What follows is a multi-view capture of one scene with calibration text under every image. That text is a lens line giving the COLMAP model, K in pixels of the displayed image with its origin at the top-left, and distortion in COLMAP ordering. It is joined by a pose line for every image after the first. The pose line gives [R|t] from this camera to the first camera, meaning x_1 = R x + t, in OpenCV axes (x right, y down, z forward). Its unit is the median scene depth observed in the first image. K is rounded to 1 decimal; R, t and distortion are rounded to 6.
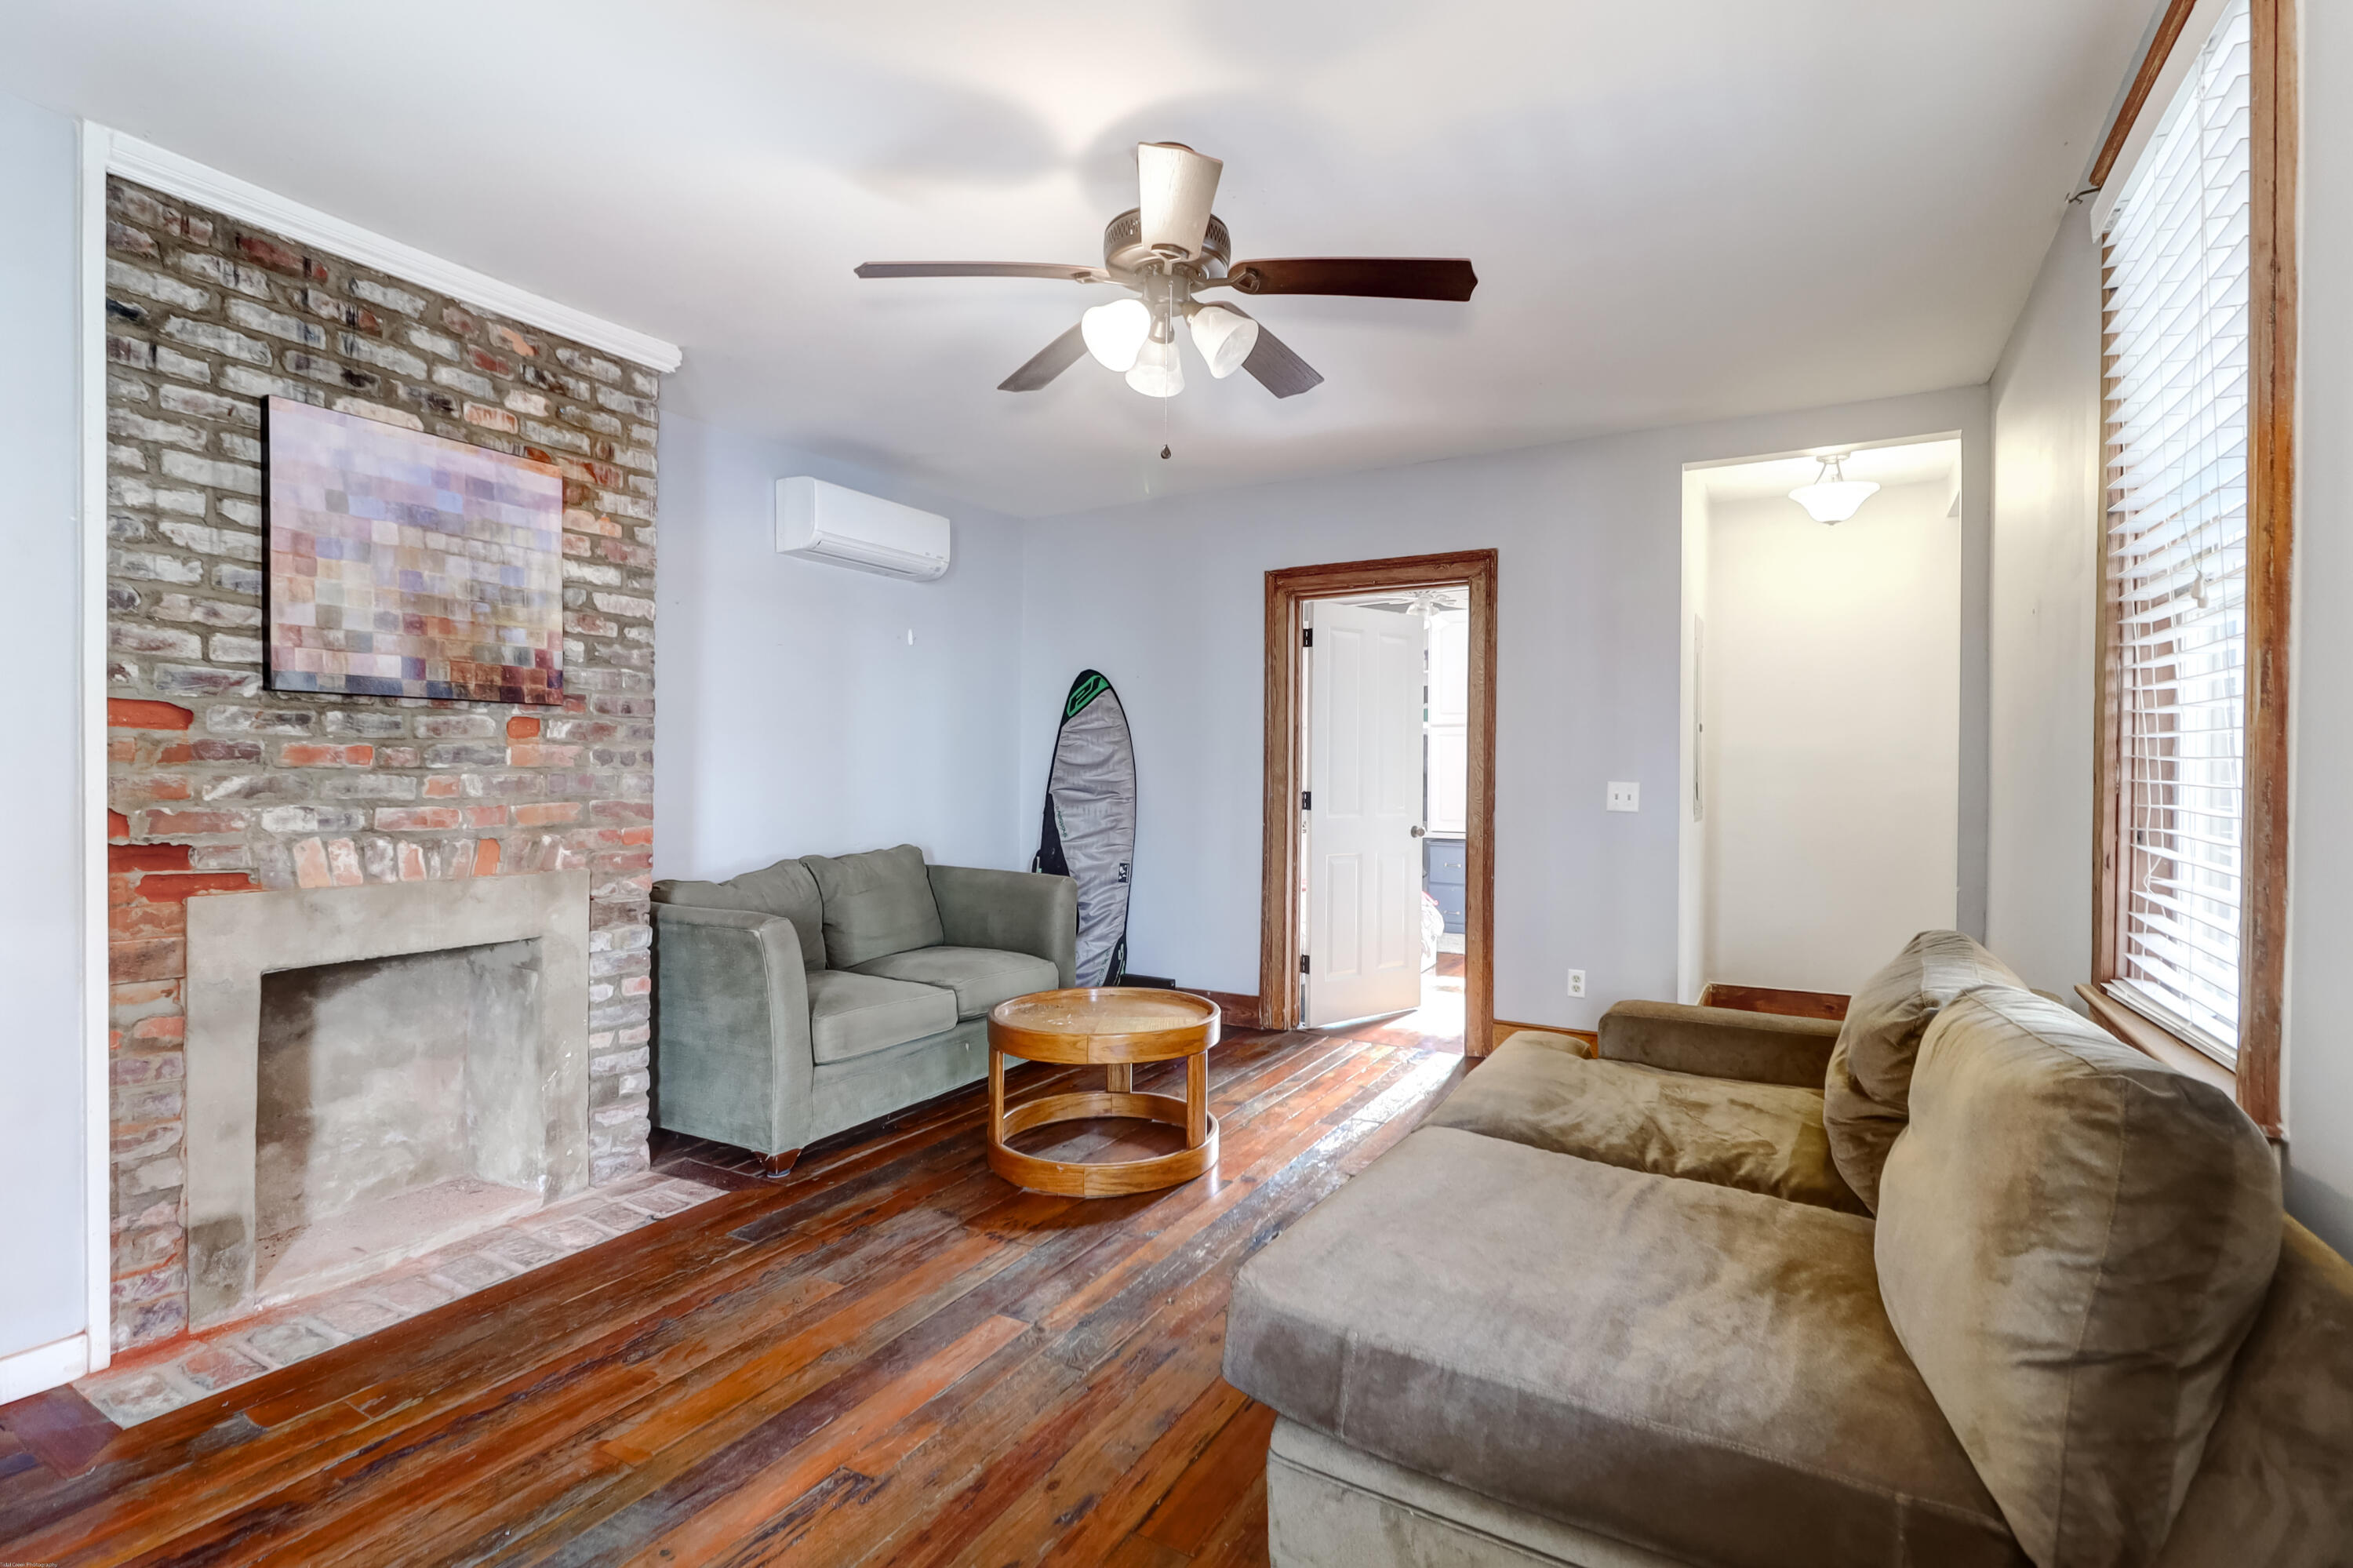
lens RADIAL K [[1078.9, 0, 1178.8], [0, 1078.9, 779.1], [0, 0, 1]] dist [0.003051, -0.001042]
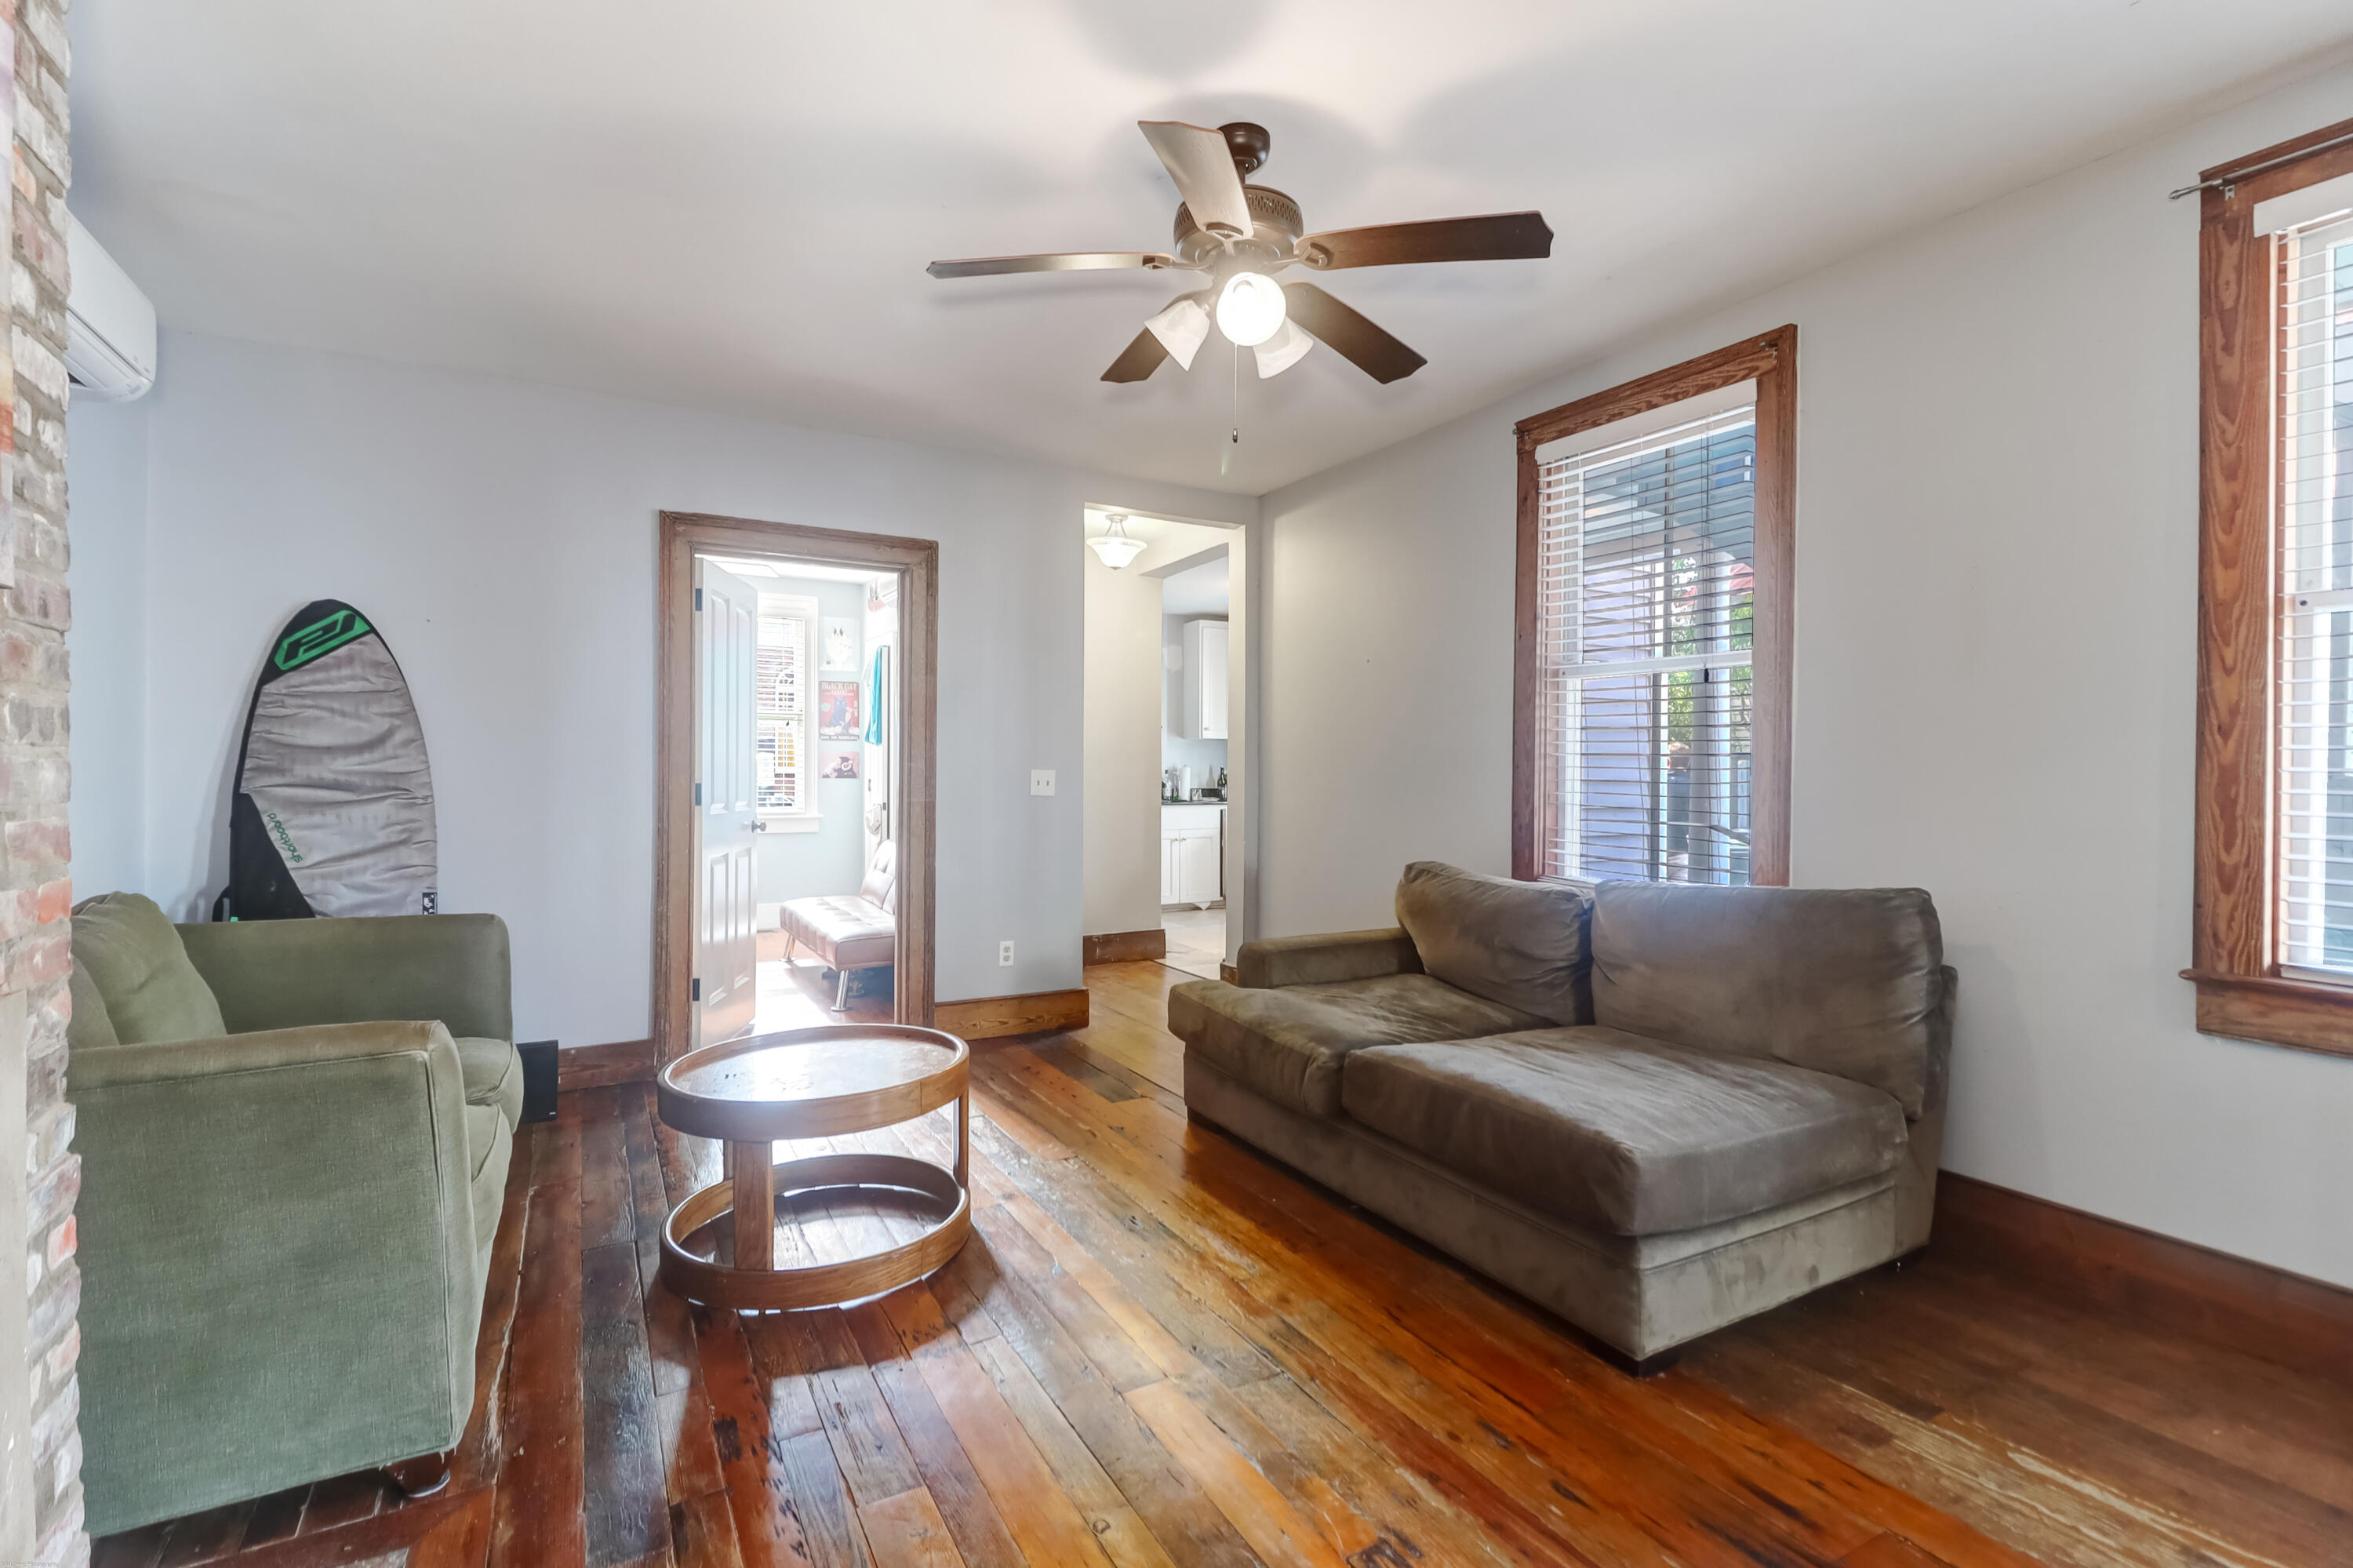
lens RADIAL K [[1078.9, 0, 1181.2], [0, 1078.9, 779.5], [0, 0, 1]] dist [0.003051, -0.001042]
pose [[0.510788, -0.011338, 0.859632, -0.724033], [0.003276, 0.999931, 0.011241, 0.000722], [-0.859701, -0.002926, 0.510790, 0.436040]]
